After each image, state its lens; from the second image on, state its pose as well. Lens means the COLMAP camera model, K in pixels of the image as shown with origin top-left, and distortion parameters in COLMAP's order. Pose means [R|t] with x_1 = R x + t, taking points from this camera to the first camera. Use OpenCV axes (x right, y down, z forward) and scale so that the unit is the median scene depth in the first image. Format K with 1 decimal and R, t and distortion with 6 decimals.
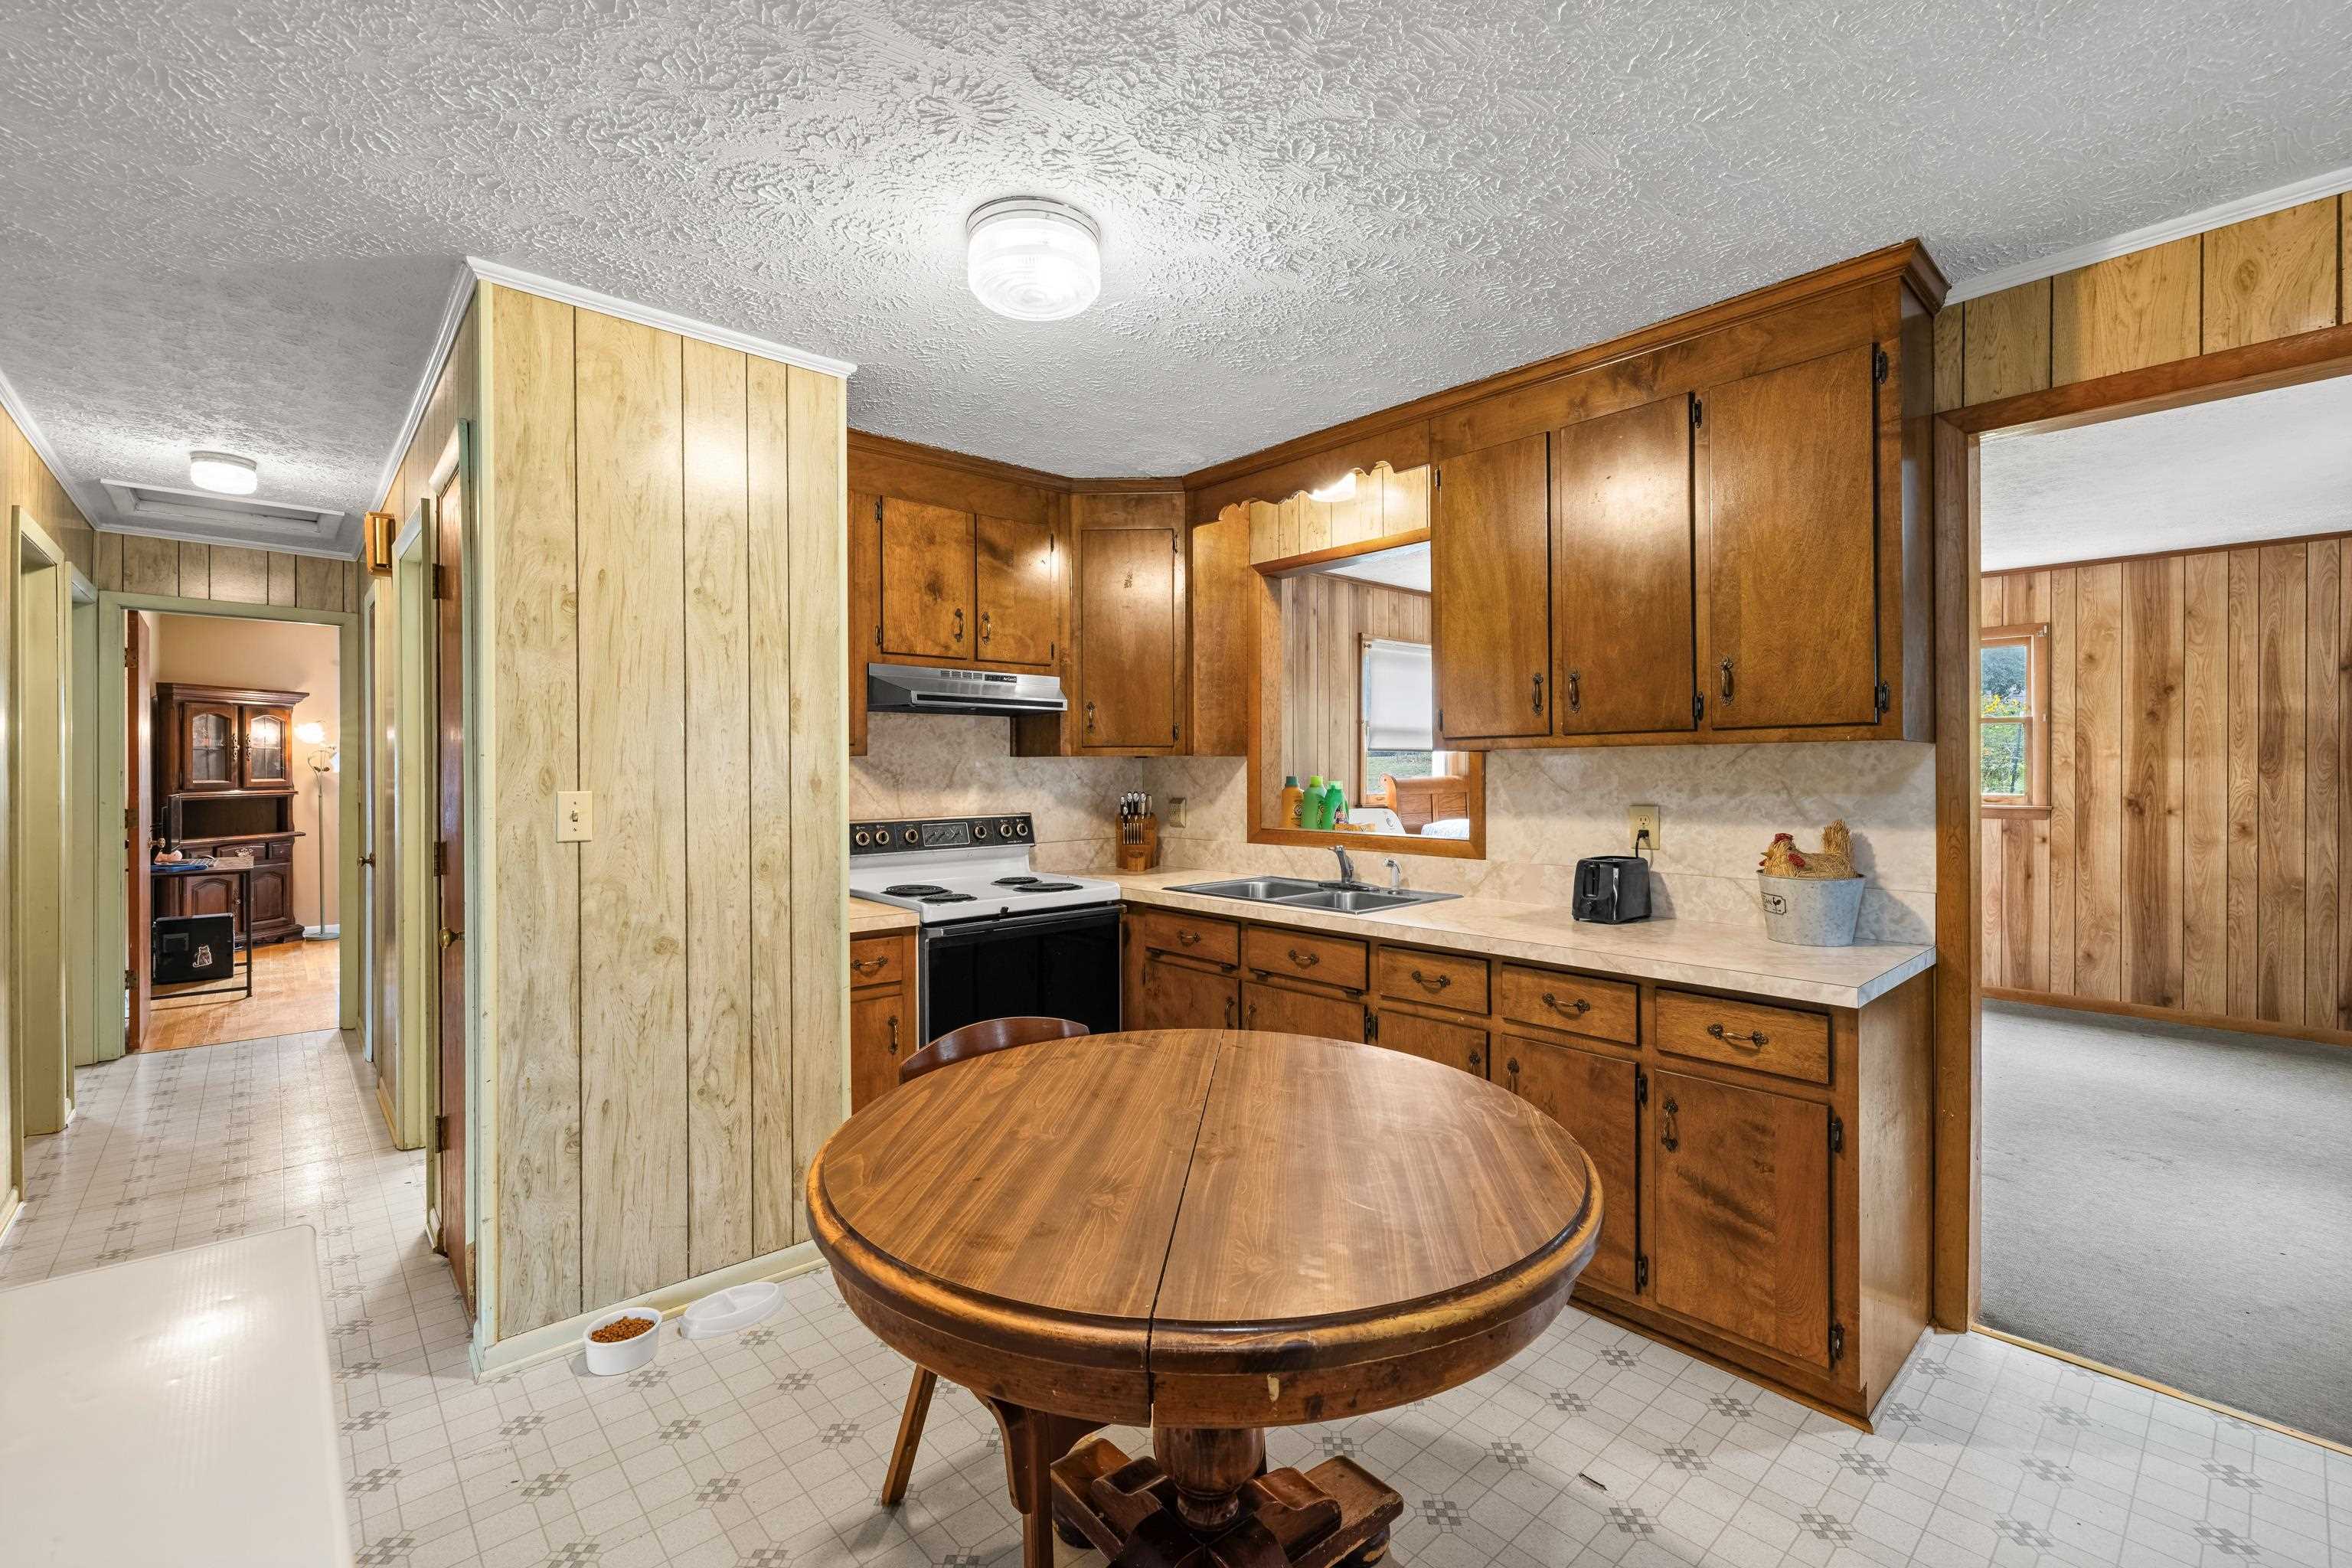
lens RADIAL K [[1001.7, 0, 1174.4], [0, 1001.7, 766.7], [0, 0, 1]] dist [-0.000519, -0.000432]
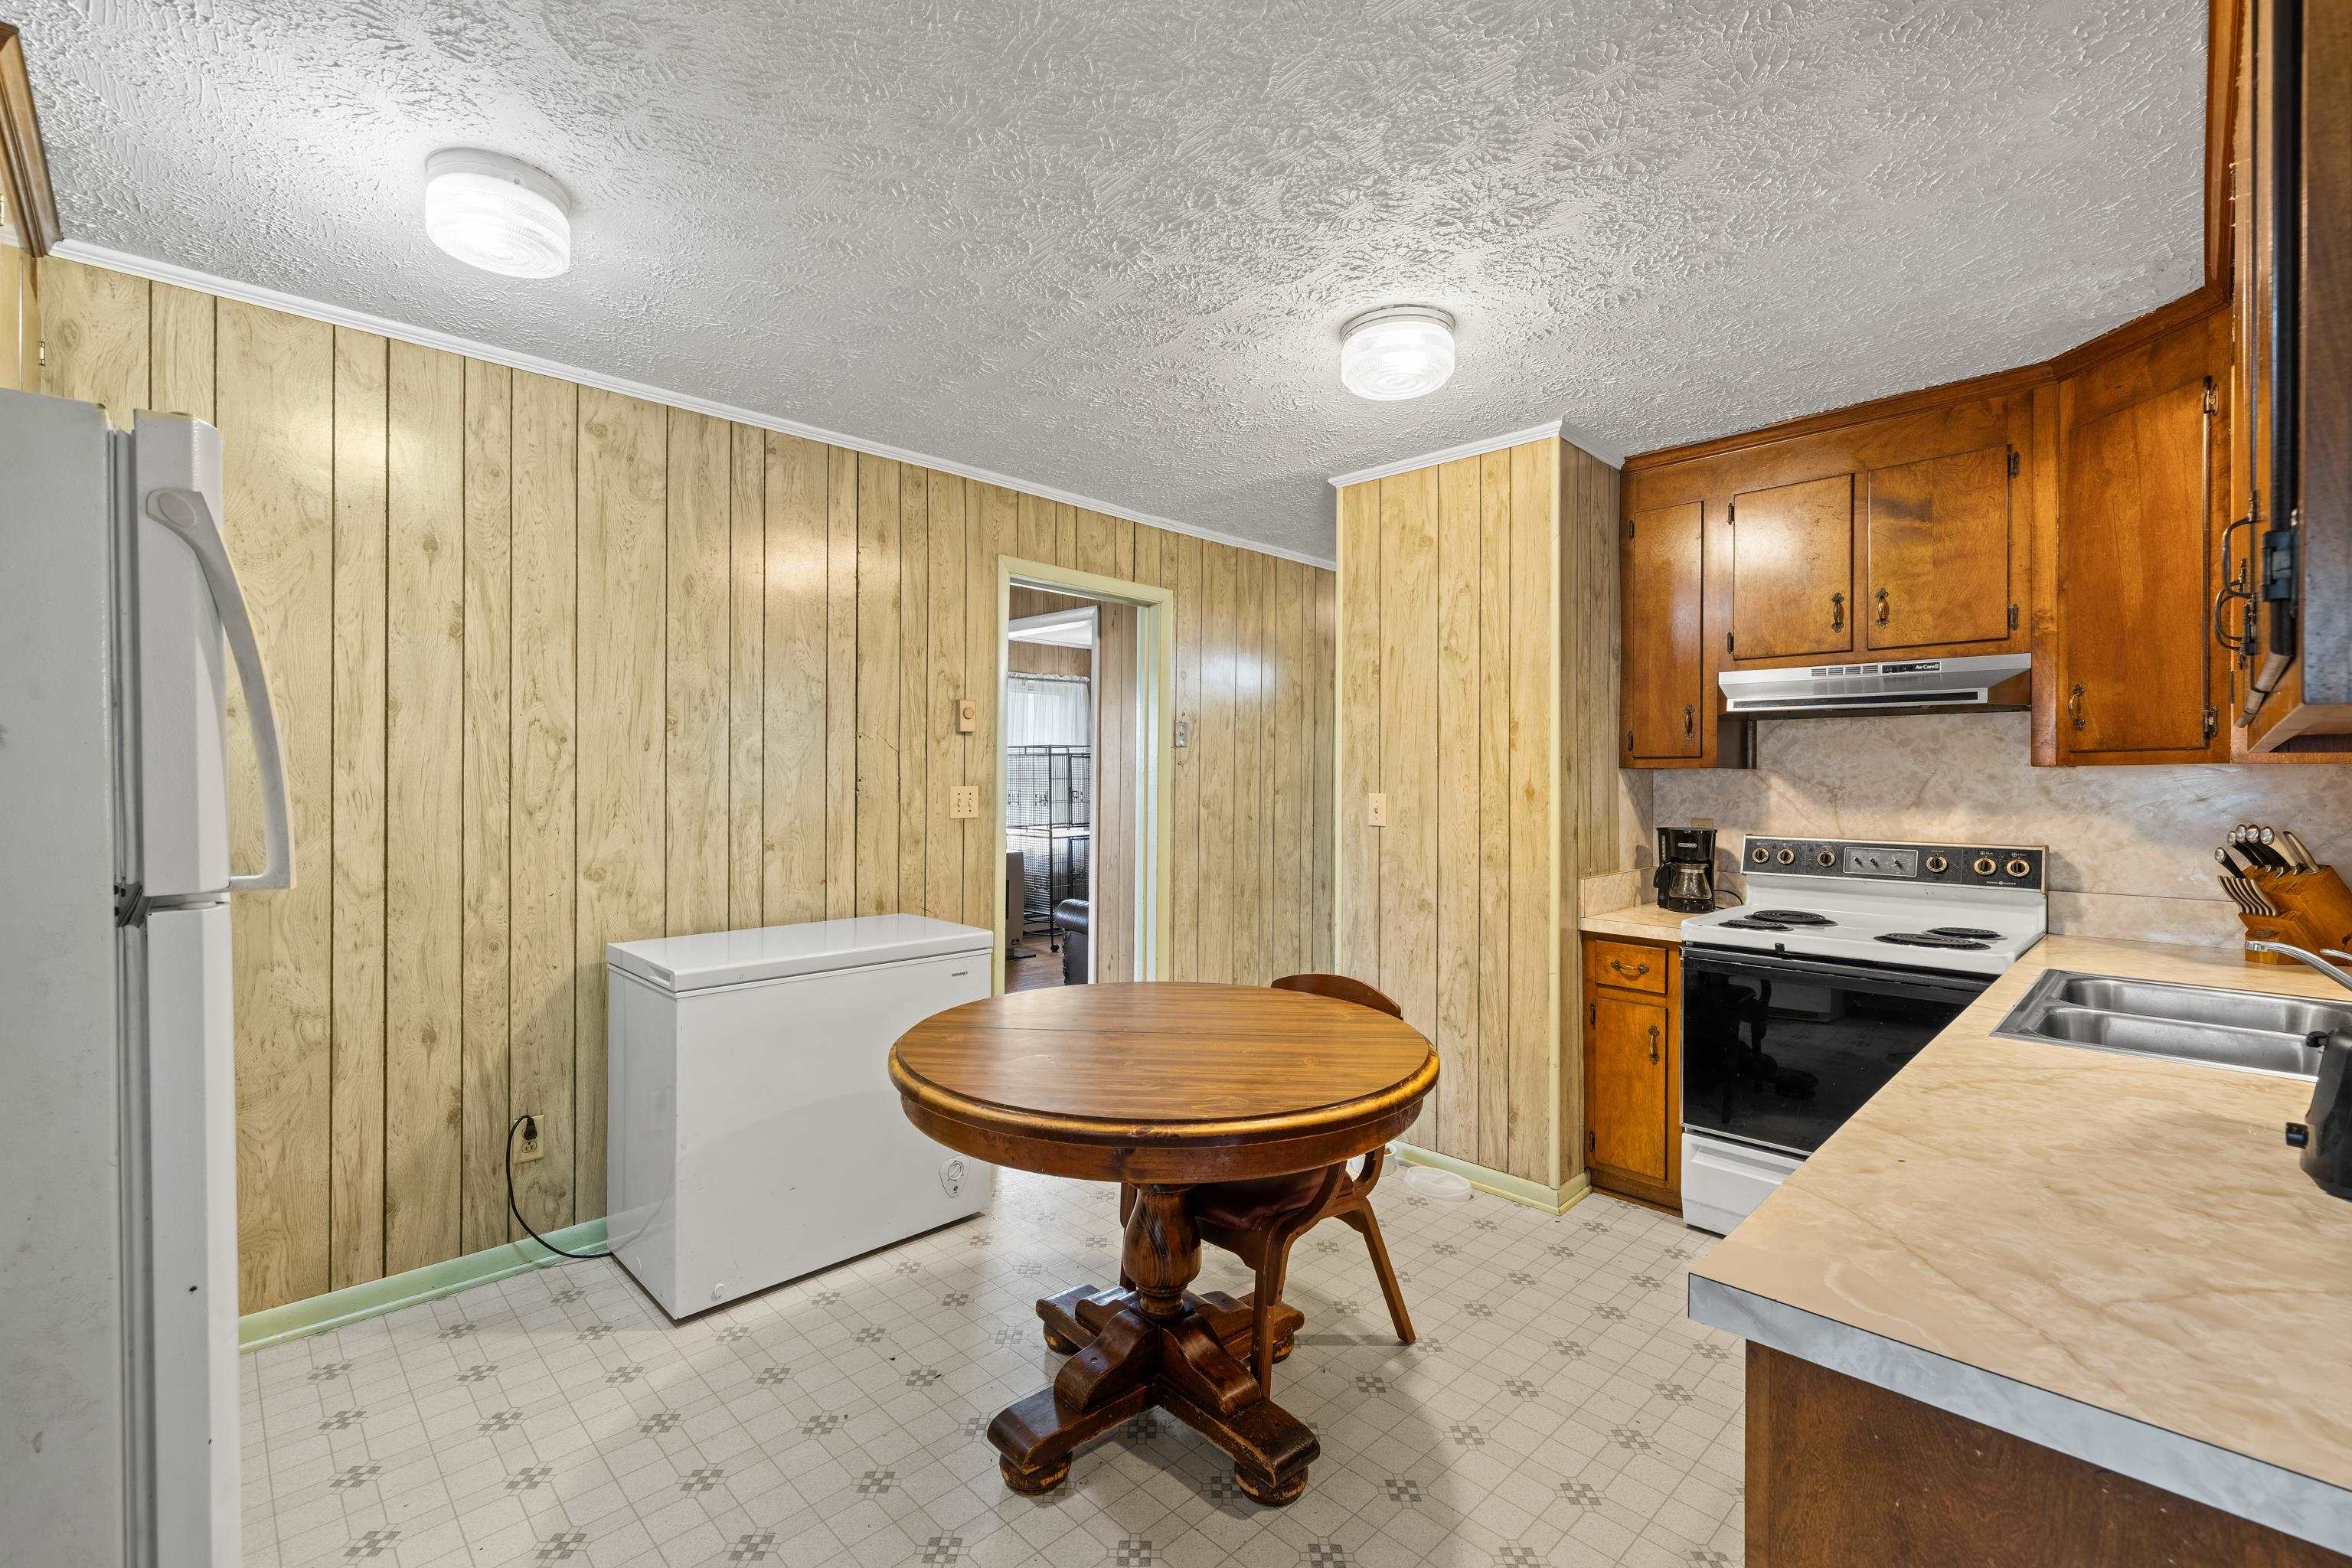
lens RADIAL K [[1011.4, 0, 1176.9], [0, 1011.4, 777.4], [0, 0, 1]] dist [0.000390, 0.000413]
pose [[0.046379, 0.003858, -0.998916, 0.761975], [-0.003102, 0.999988, 0.003718, -0.004420], [0.998919, 0.002927, 0.046391, 0.501666]]
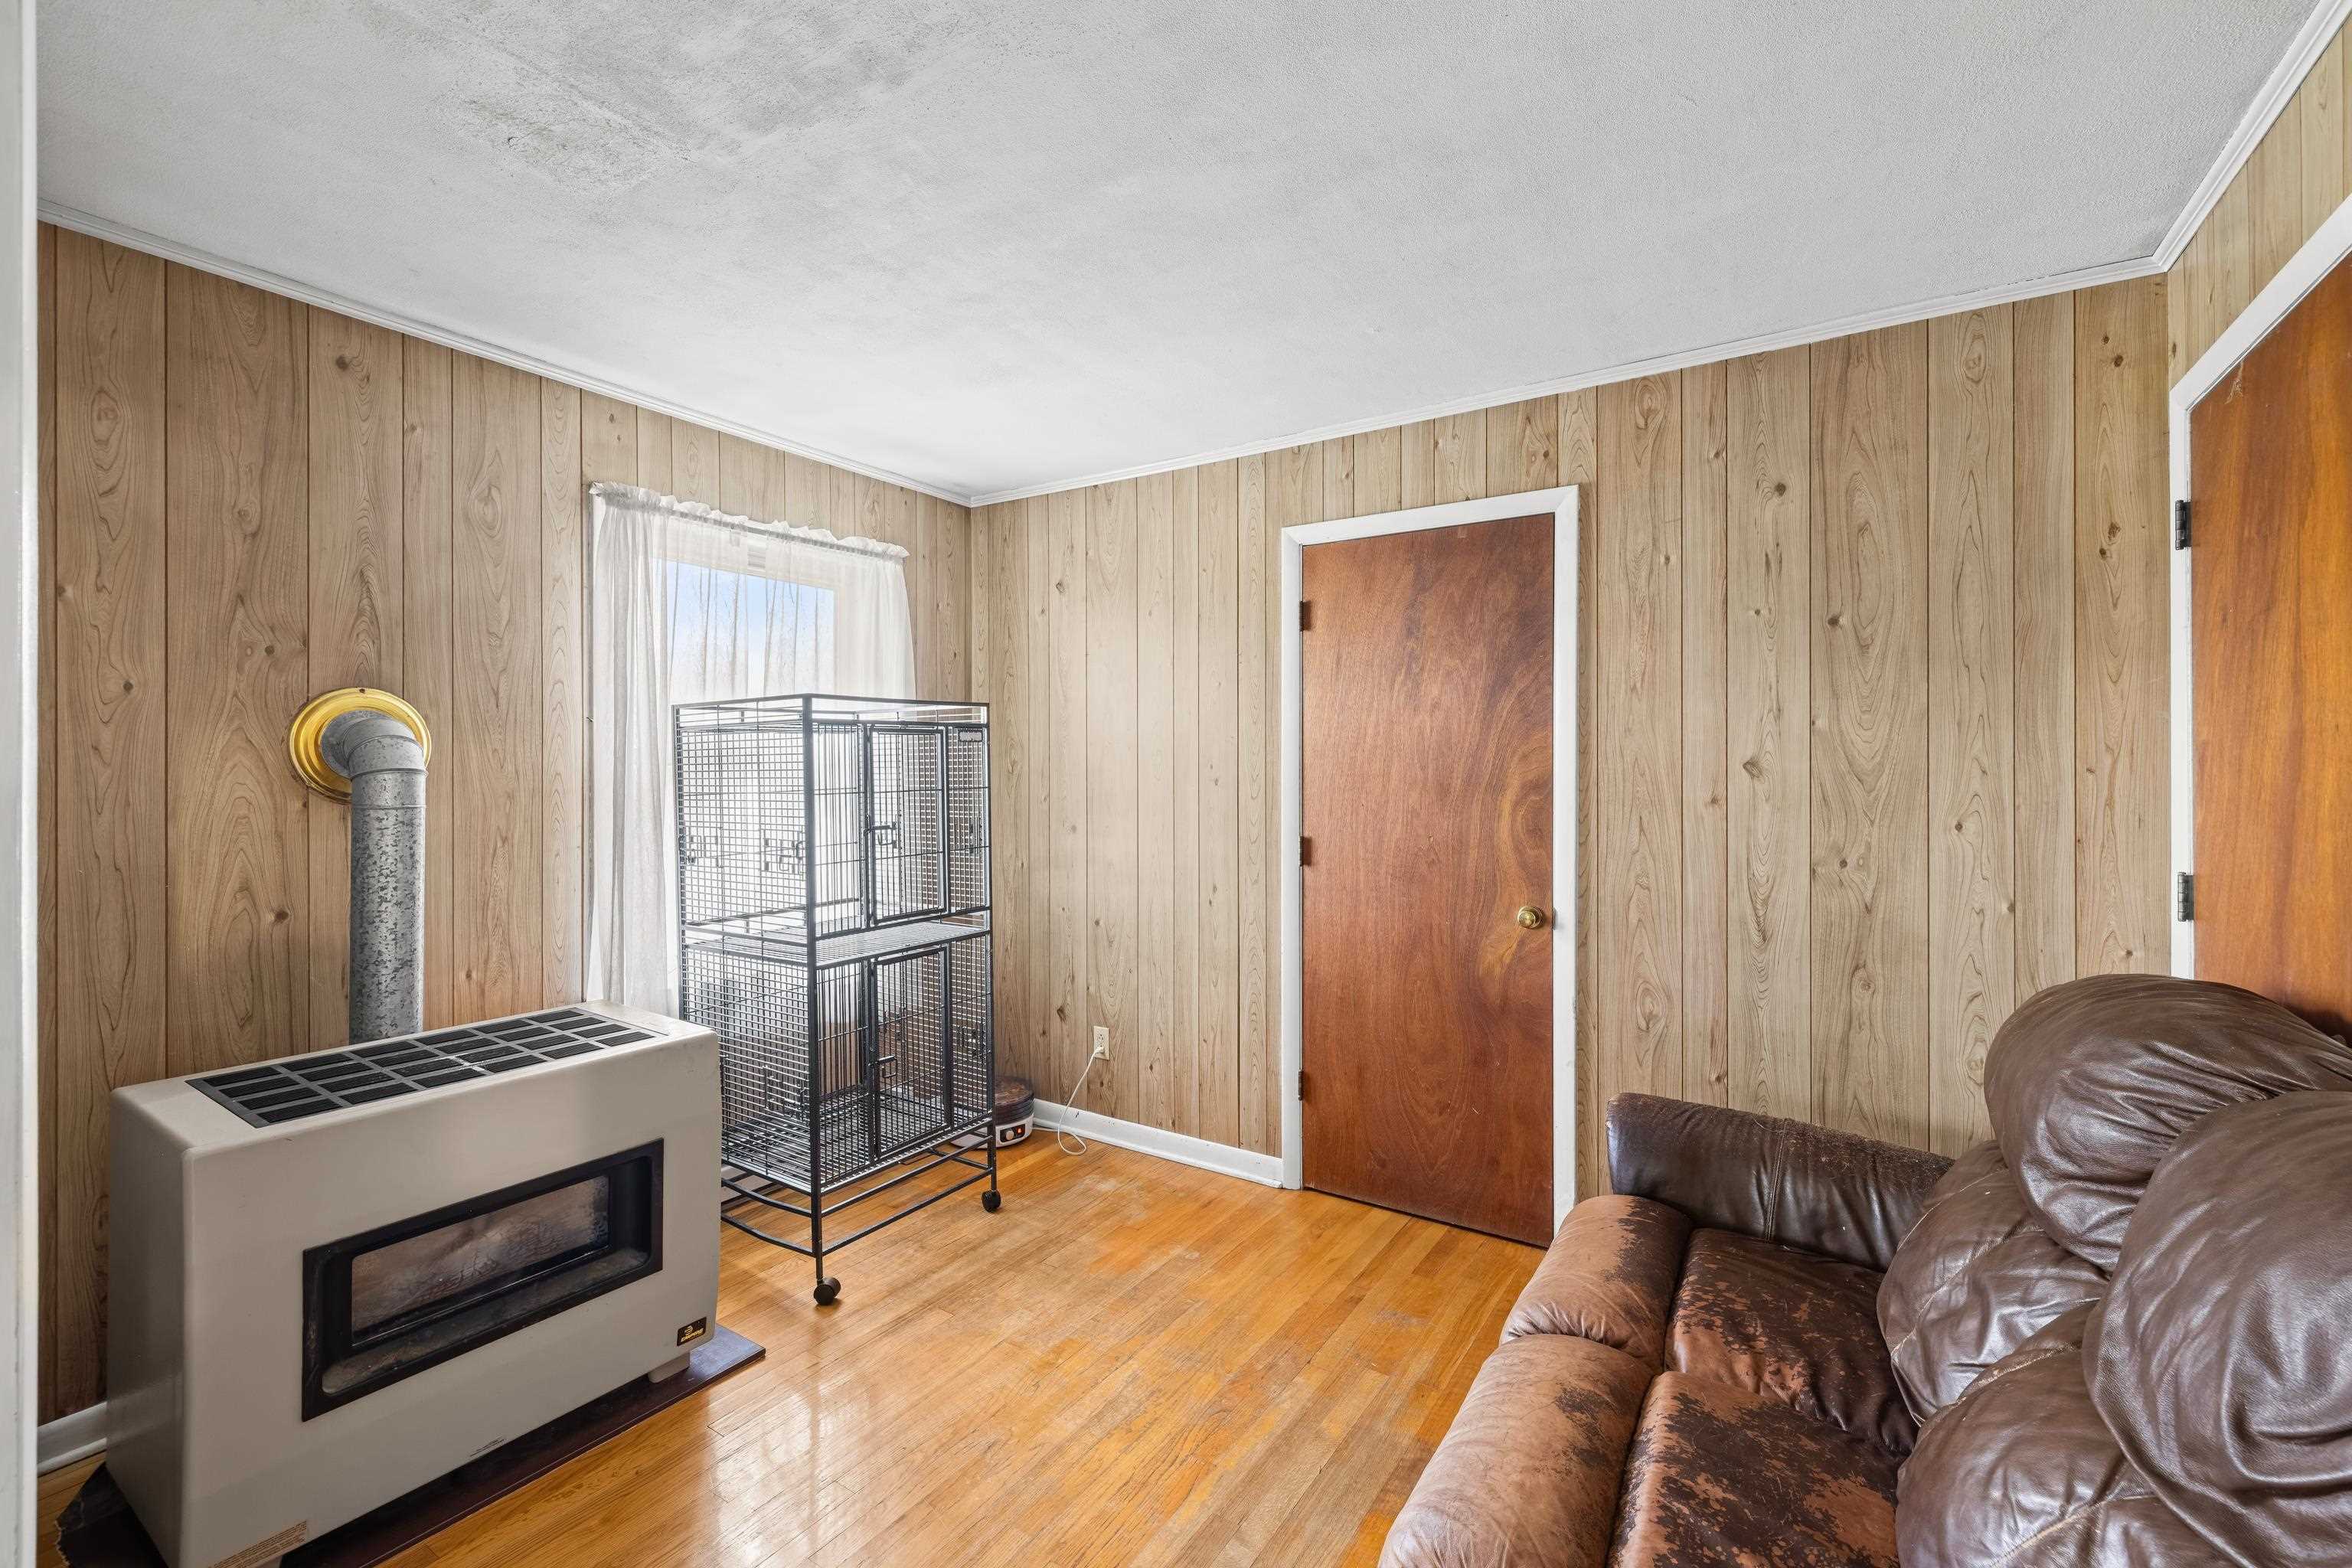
lens RADIAL K [[987.8, 0, 1153.5], [0, 987.8, 770.4], [0, 0, 1]] dist [-0.000367, -0.000058]
pose [[0.239991, -0.001269, -0.970774, -0.987471], [0.006577, 0.999978, 0.000319, -0.007228], [0.970753, -0.006461, 0.239994, 0.380074]]
